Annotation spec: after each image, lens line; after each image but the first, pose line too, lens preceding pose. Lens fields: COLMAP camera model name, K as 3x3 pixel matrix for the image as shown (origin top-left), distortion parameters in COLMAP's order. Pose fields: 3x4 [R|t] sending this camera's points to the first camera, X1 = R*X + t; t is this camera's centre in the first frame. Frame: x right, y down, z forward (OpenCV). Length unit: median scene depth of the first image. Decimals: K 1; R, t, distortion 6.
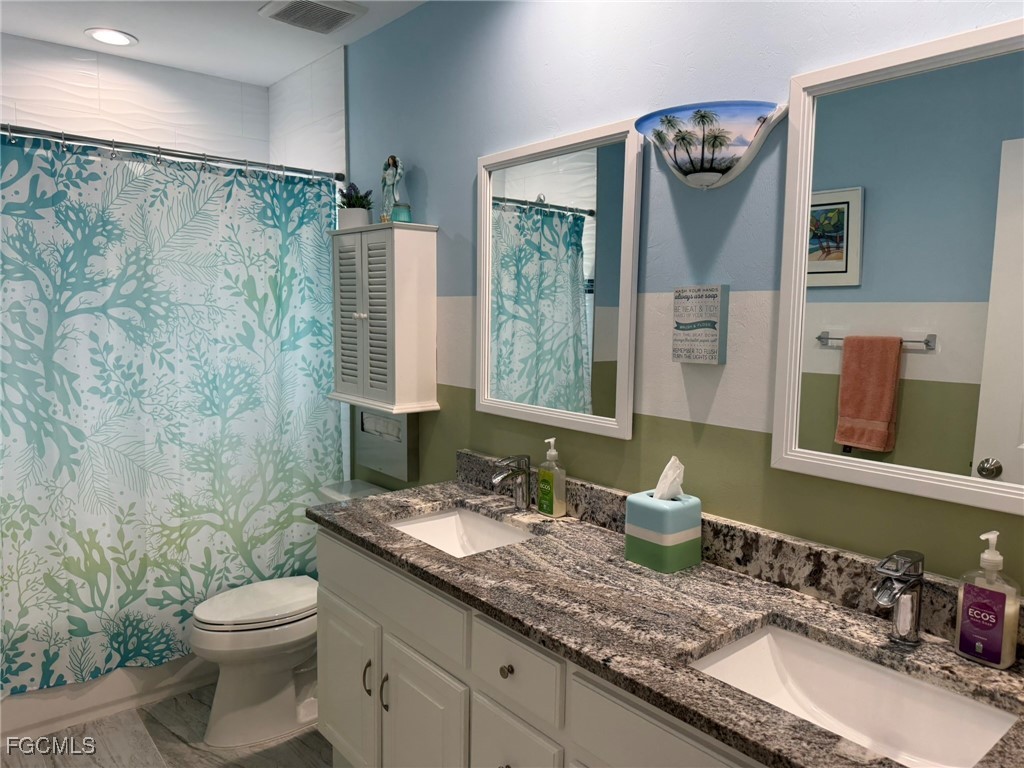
lens RADIAL K [[722.4, 0, 513.1], [0, 722.4, 379.5], [0, 0, 1]] dist [0.055250, -0.068068]
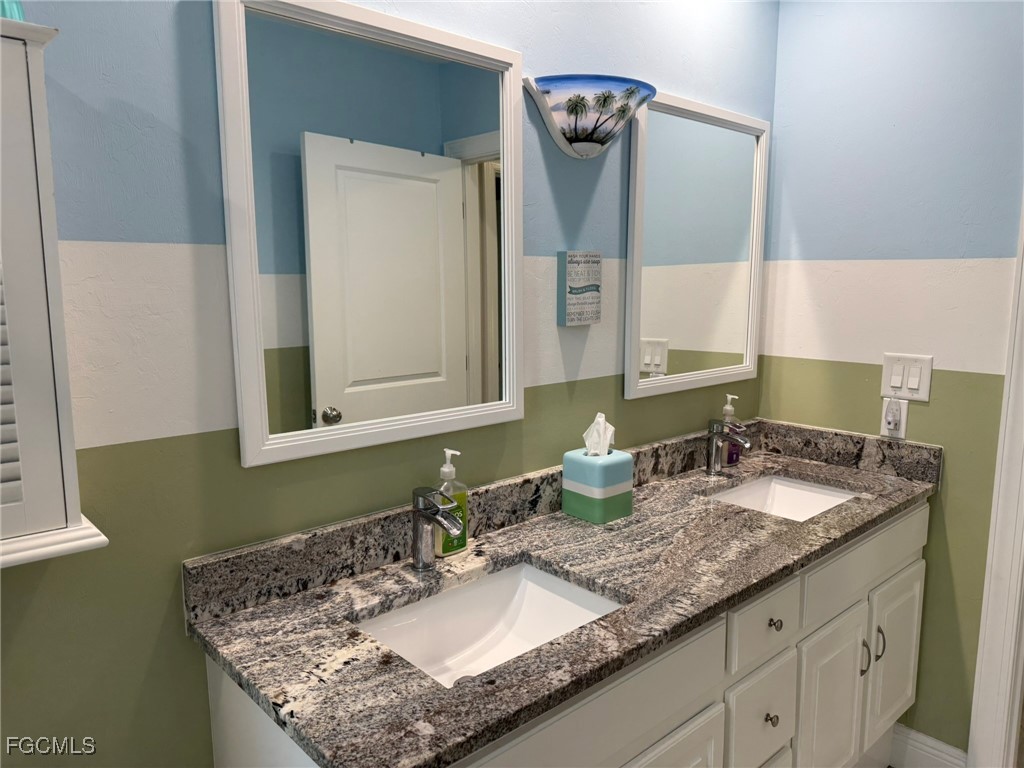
lens RADIAL K [[722.4, 0, 516.1], [0, 722.4, 384.5], [0, 0, 1]] dist [0.055250, -0.068068]
pose [[-0.053796, -0.156260, 0.986250, -0.834649], [0.095542, 0.982343, 0.160853, -0.120950], [-0.993971, 0.102882, -0.037917, 1.189058]]
